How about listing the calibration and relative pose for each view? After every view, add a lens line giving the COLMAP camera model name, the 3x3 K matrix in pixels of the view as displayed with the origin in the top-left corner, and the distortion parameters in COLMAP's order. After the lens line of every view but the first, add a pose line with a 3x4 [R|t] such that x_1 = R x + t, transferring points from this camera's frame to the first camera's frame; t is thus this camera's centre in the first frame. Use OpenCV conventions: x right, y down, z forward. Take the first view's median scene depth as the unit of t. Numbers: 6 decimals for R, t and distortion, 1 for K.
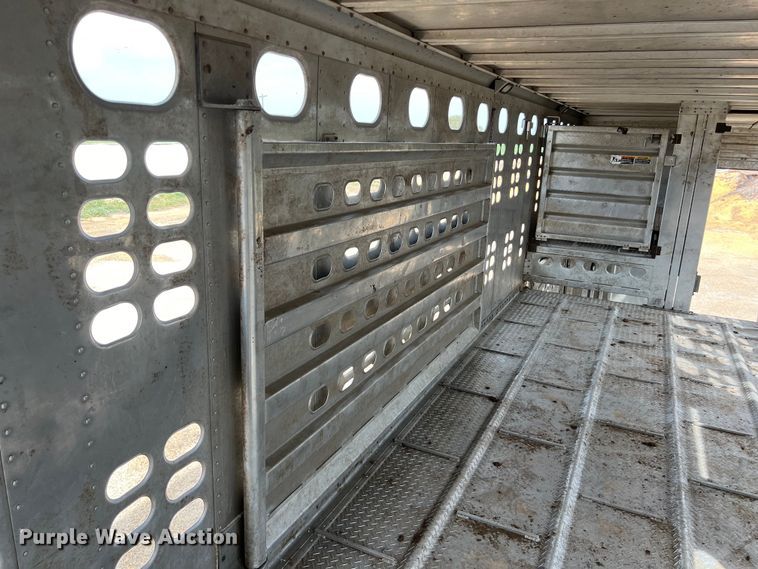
lens RADIAL K [[572.5, 0, 379.0], [0, 572.5, 284.5], [0, 0, 1]] dist [0.084576, -0.093714]
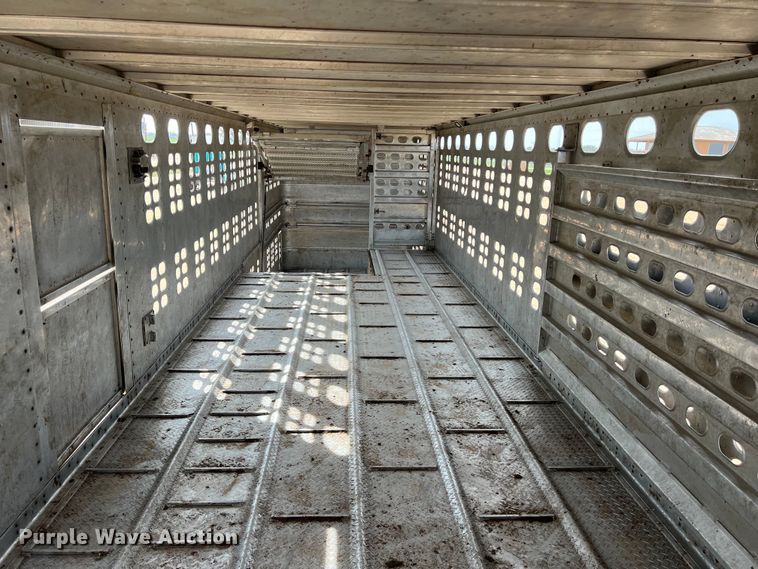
lens RADIAL K [[572.5, 0, 379.0], [0, 572.5, 284.5], [0, 0, 1]] dist [0.084576, -0.093714]
pose [[-0.878668, 0.037172, -0.475983, 0.422718], [-0.192096, 0.885180, 0.423740, -0.177354], [0.437082, 0.463761, -0.770639, 0.720526]]
